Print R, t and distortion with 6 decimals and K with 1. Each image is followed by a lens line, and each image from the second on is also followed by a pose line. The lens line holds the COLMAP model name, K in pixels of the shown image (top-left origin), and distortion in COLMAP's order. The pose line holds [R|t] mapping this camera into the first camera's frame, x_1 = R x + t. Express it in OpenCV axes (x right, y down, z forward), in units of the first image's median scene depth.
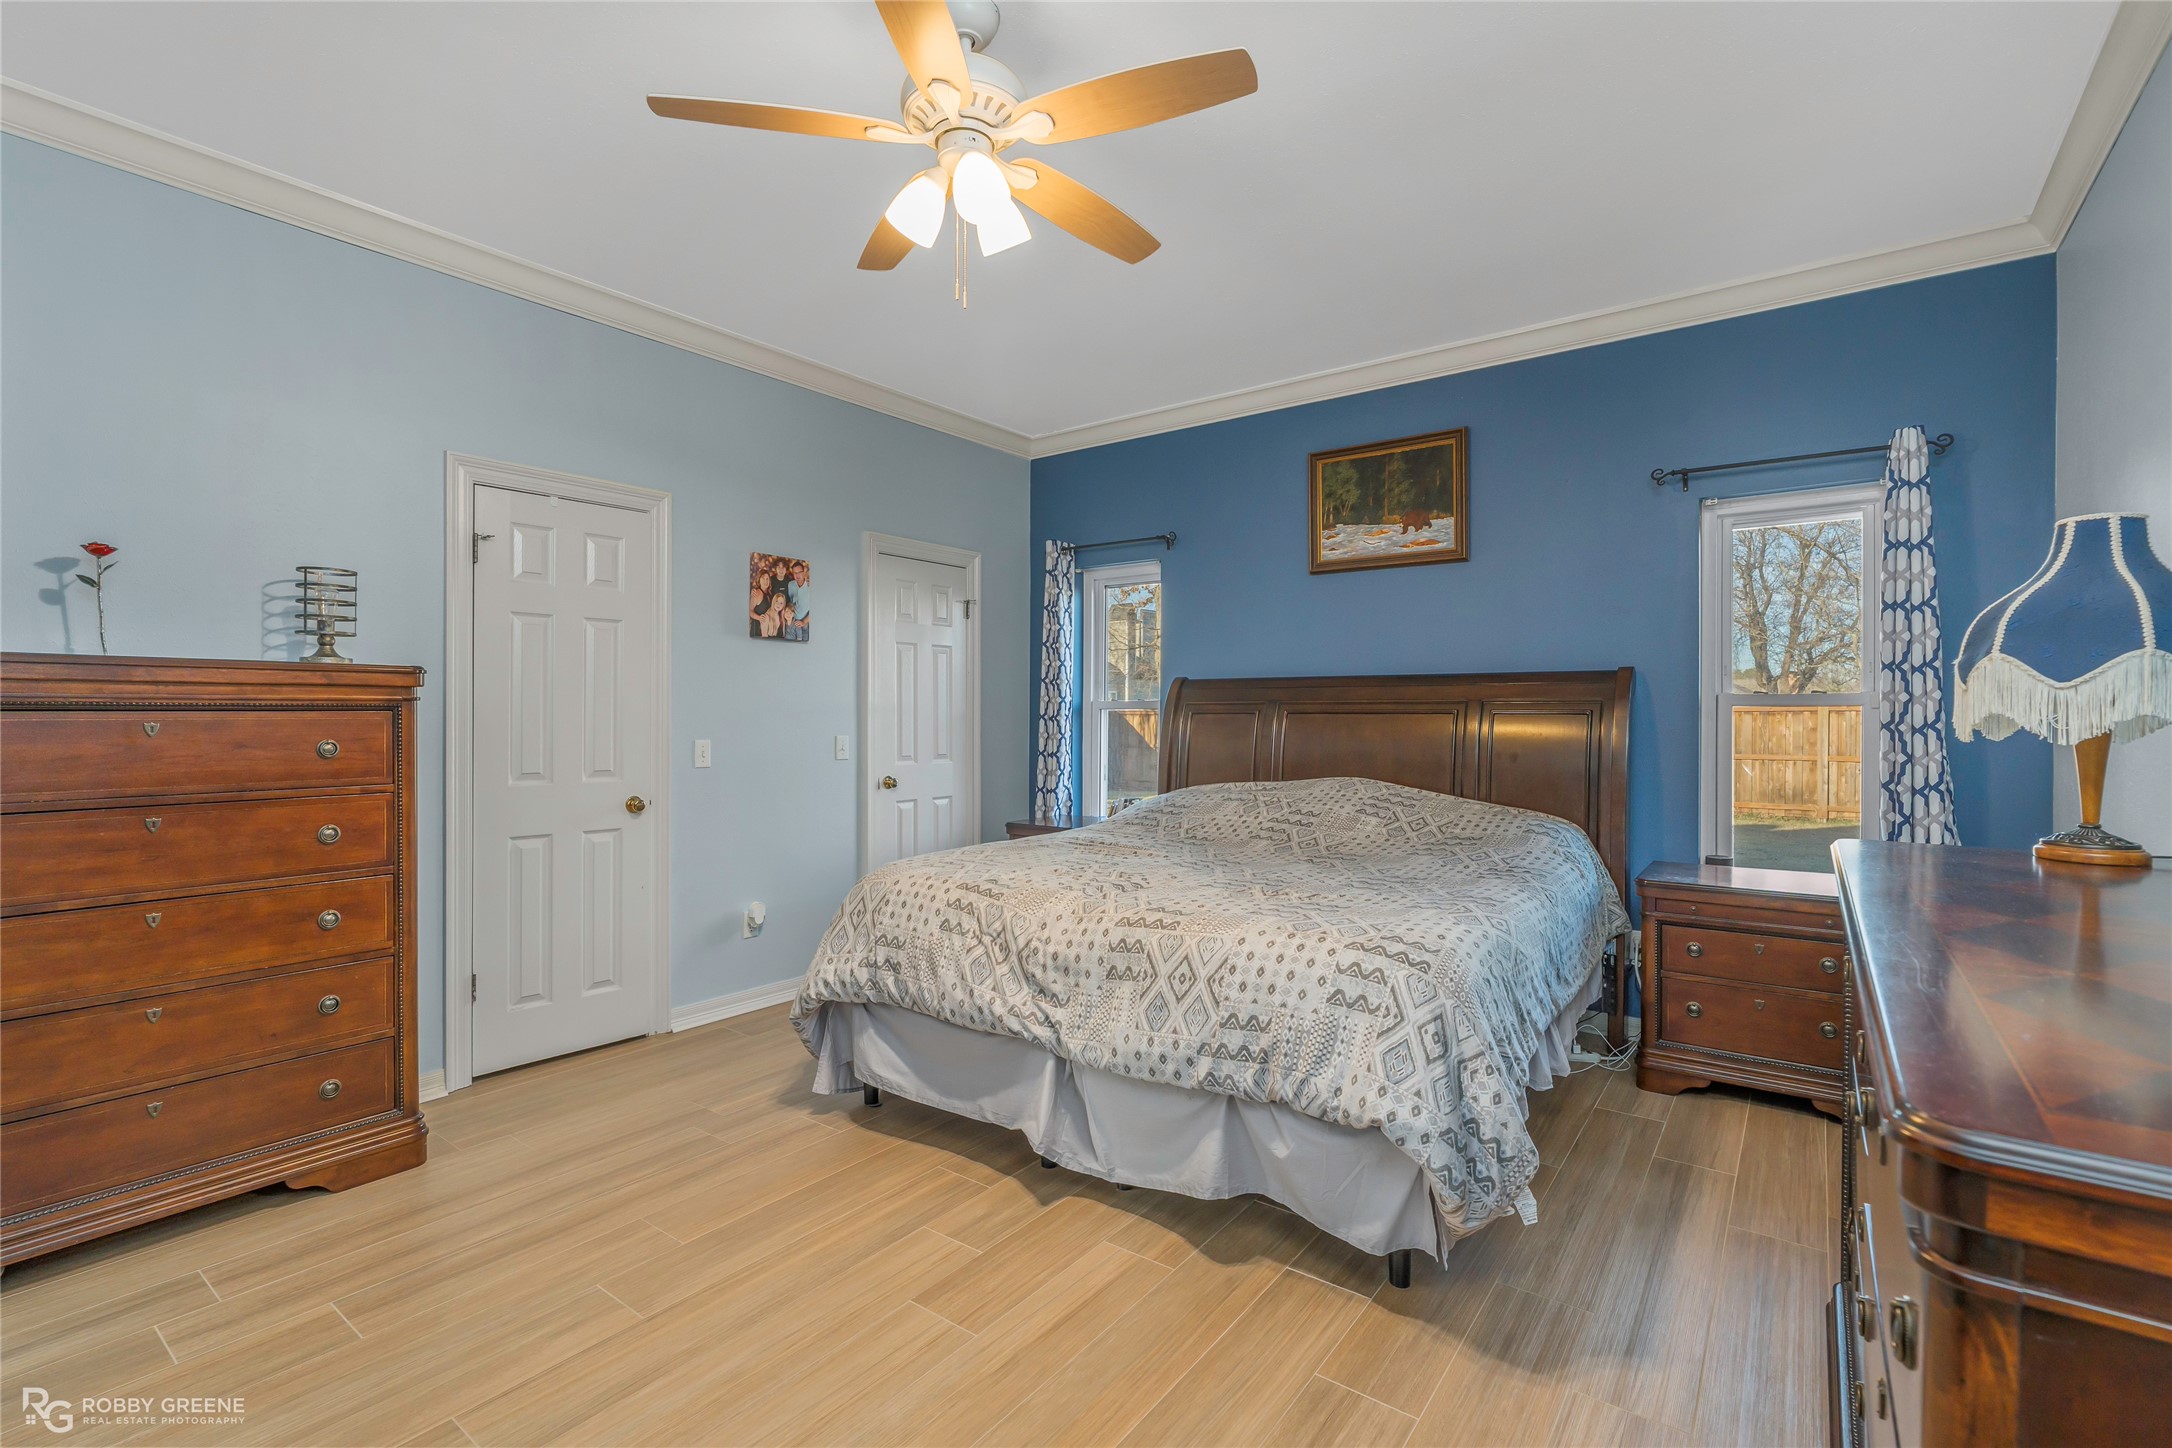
lens RADIAL K [[982.5, 0, 1090.1], [0, 982.5, 716.5], [0, 0, 1]] dist [-0.000085, 0.000658]
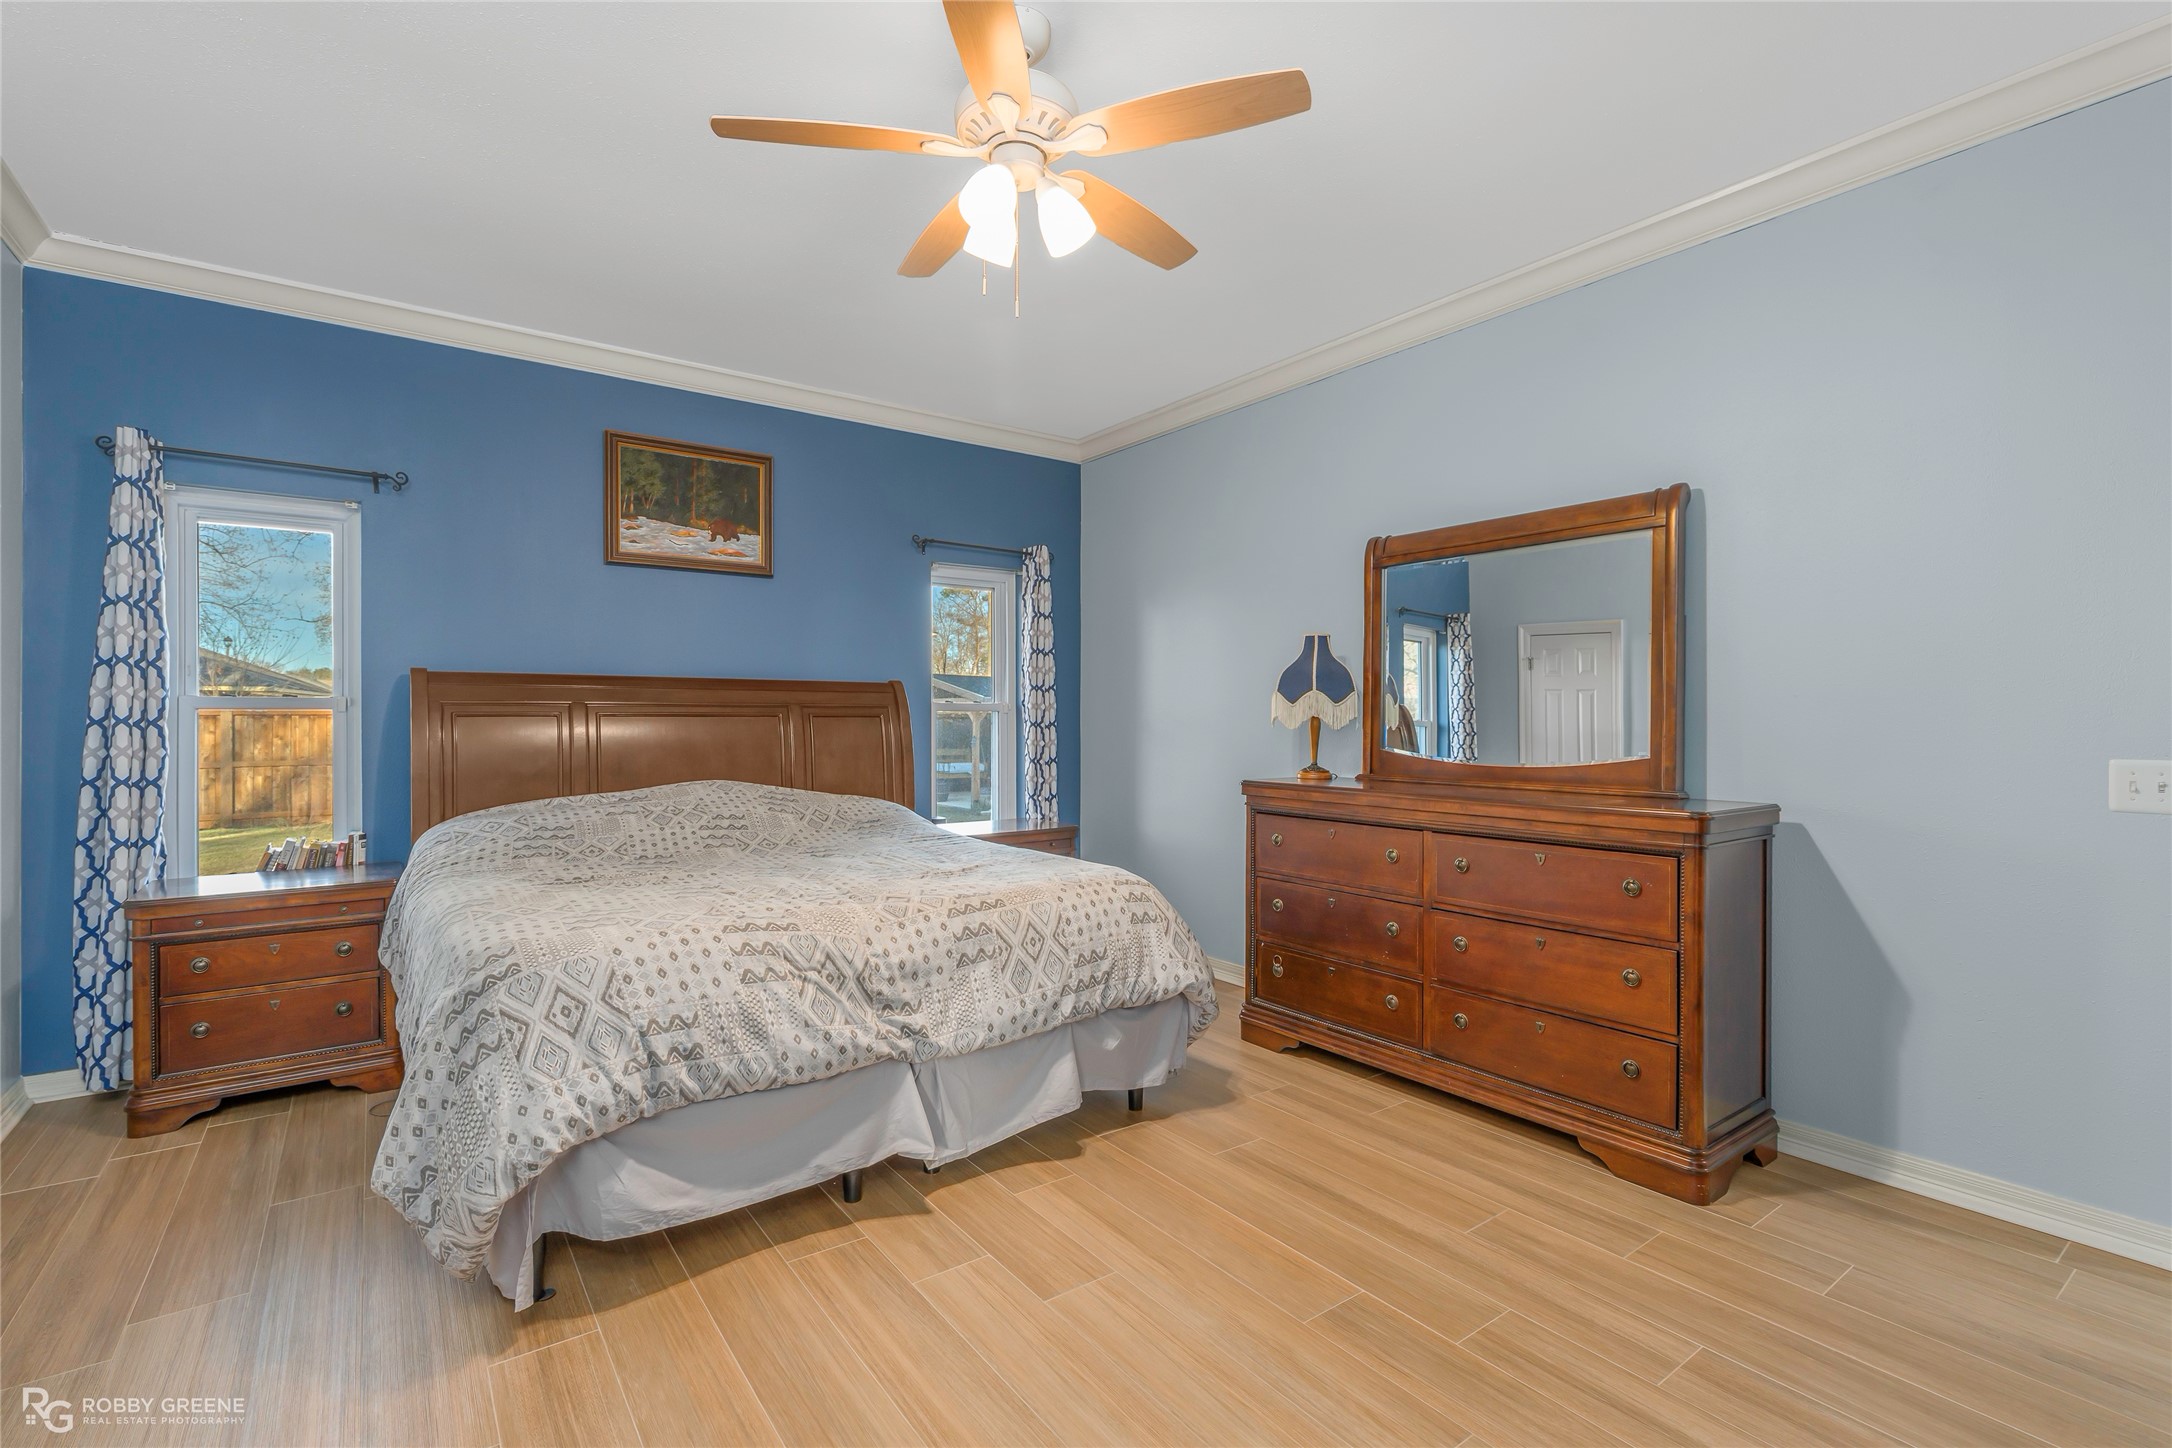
lens RADIAL K [[982.5, 0, 1090.1], [0, 982.5, 716.5], [0, 0, 1]] dist [-0.000085, 0.000658]
pose [[0.291814, -0.000848, 0.956475, -0.887784], [0.003046, 0.999995, -0.000042, -0.002096], [-0.956470, 0.002926, 0.291816, 0.520283]]
